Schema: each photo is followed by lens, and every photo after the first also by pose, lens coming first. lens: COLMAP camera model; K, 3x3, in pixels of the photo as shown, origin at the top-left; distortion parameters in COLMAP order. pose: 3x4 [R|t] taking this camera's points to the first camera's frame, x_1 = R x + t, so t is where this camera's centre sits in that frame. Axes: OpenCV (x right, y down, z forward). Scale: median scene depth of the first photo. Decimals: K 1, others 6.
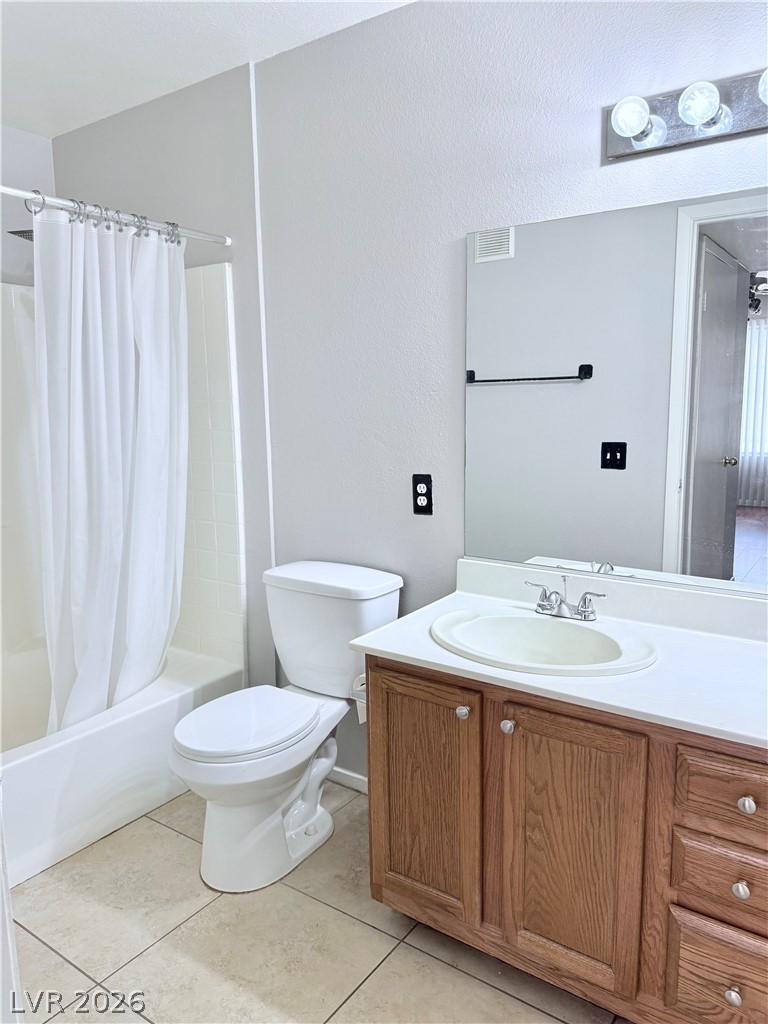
lens RADIAL K [[720.6, 0, 379.7], [0, 720.6, 506.9], [0, 0, 1]] dist [0.035631, -0.047709]
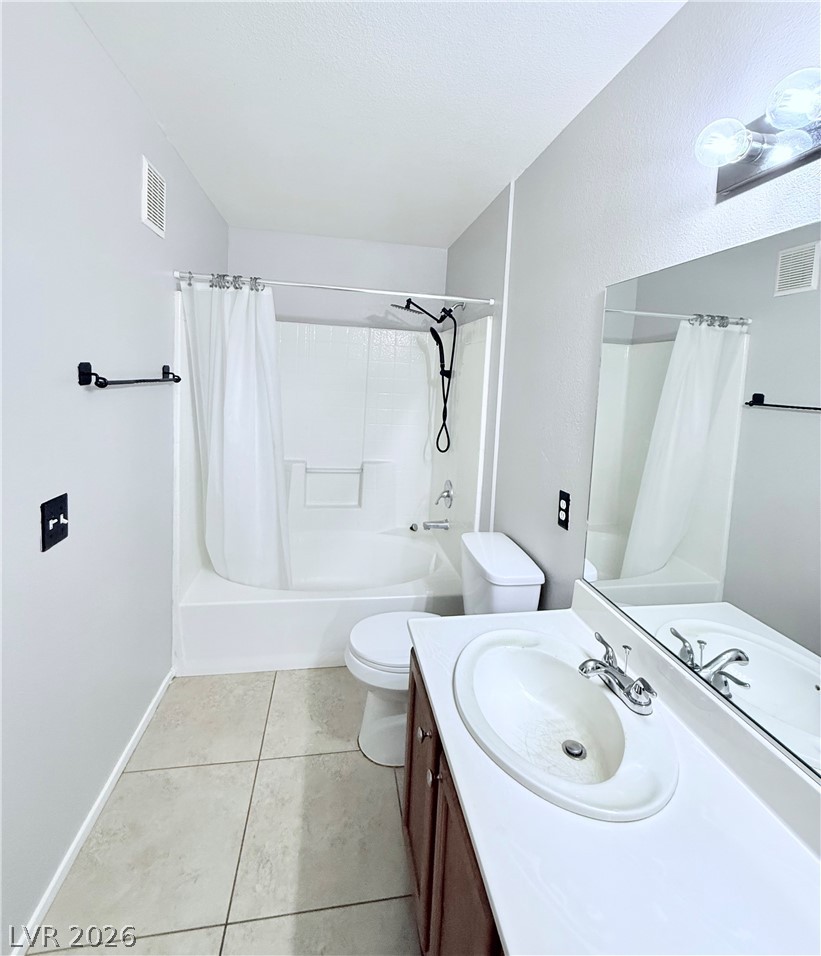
lens RADIAL K [[432.6, 0, 403.5], [0, 432.6, 402.0], [0, 0, 1]] dist [-0.007915, 0.000796]
pose [[0.706701, 0.089921, -0.701775, 0.415440], [-0.160264, 0.986454, -0.034991, -0.146488], [0.689122, 0.137197, 0.711539, 0.384256]]
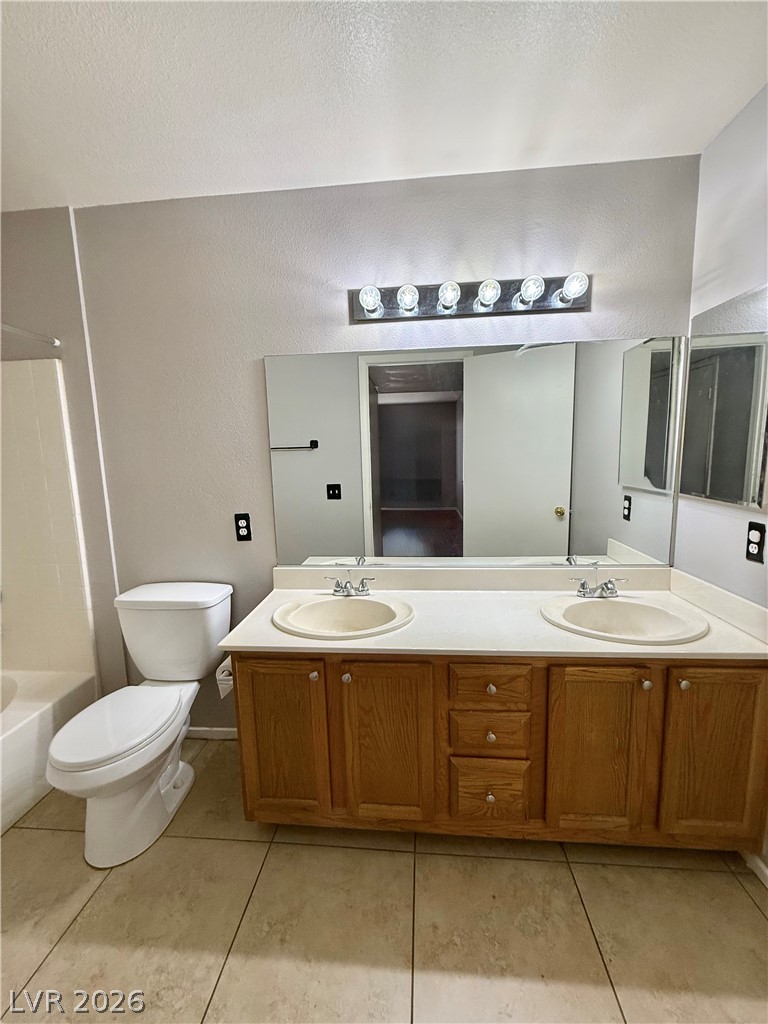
lens RADIAL K [[407.5, 0, 383.7], [0, 407.5, 507.1], [0, 0, 1]] dist [-0.000009, 0.000002]
pose [[0.865141, -0.075271, 0.495847, -0.123792], [0.088569, 0.996065, -0.003326, -0.037543], [-0.493646, 0.046794, 0.868403, 0.156293]]
